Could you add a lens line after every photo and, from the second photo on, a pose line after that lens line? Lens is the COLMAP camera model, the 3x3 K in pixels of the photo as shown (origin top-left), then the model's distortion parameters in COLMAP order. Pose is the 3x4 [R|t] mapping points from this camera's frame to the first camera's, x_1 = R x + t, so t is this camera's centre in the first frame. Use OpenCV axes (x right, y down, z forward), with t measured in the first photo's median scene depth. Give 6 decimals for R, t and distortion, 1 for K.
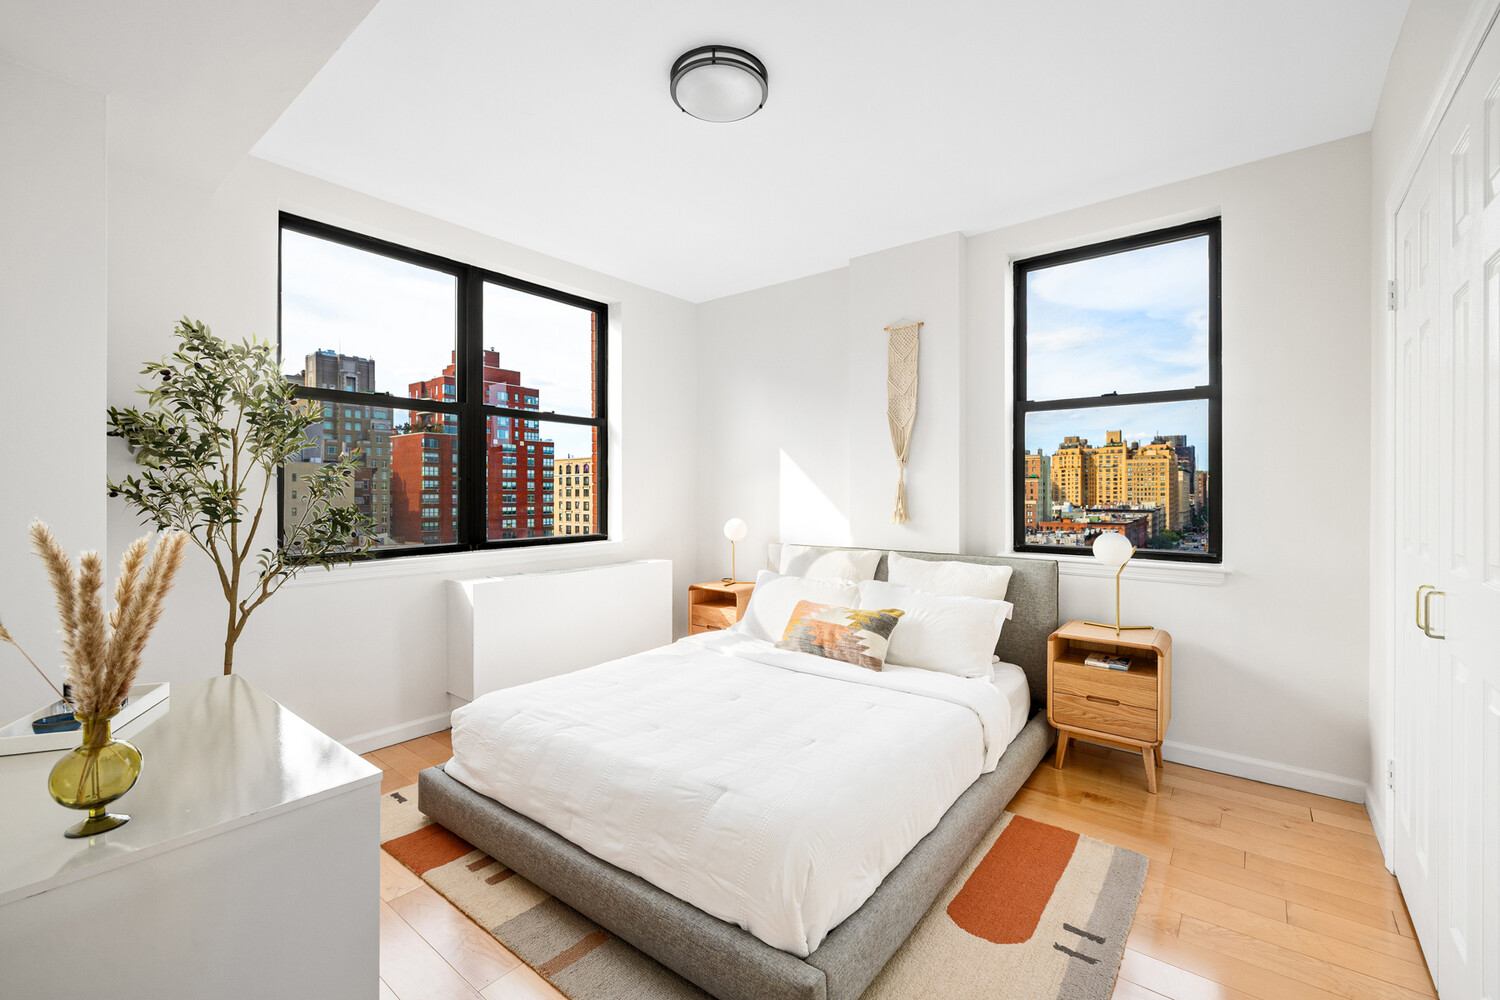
lens RADIAL K [[631.0, 0, 750.9], [0, 631.0, 490.5], [0, 0, 1]] dist [0.002701, 0.000048]
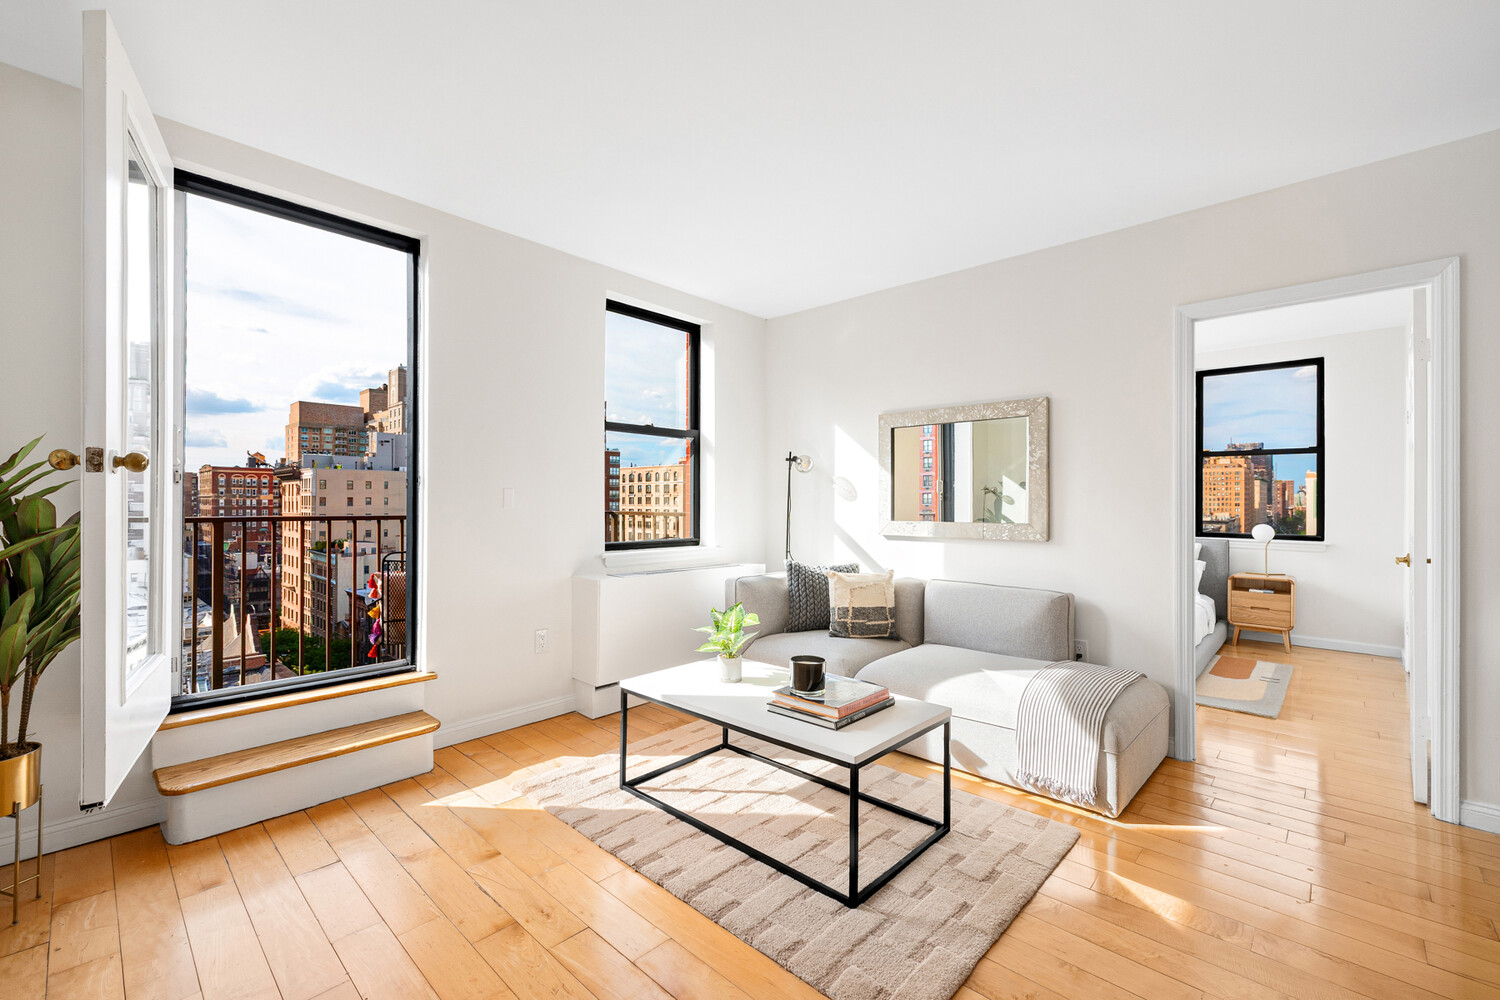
lens RADIAL K [[633.7, 0, 752.7], [0, 633.7, 498.4], [0, 0, 1]] dist [0.001884, 0.000216]
pose [[0.997287, 0.004032, -0.073495, -0.420828], [-0.004082, 0.999992, -0.000539, -0.002877], [0.073492, 0.000838, 0.997295, -0.522804]]
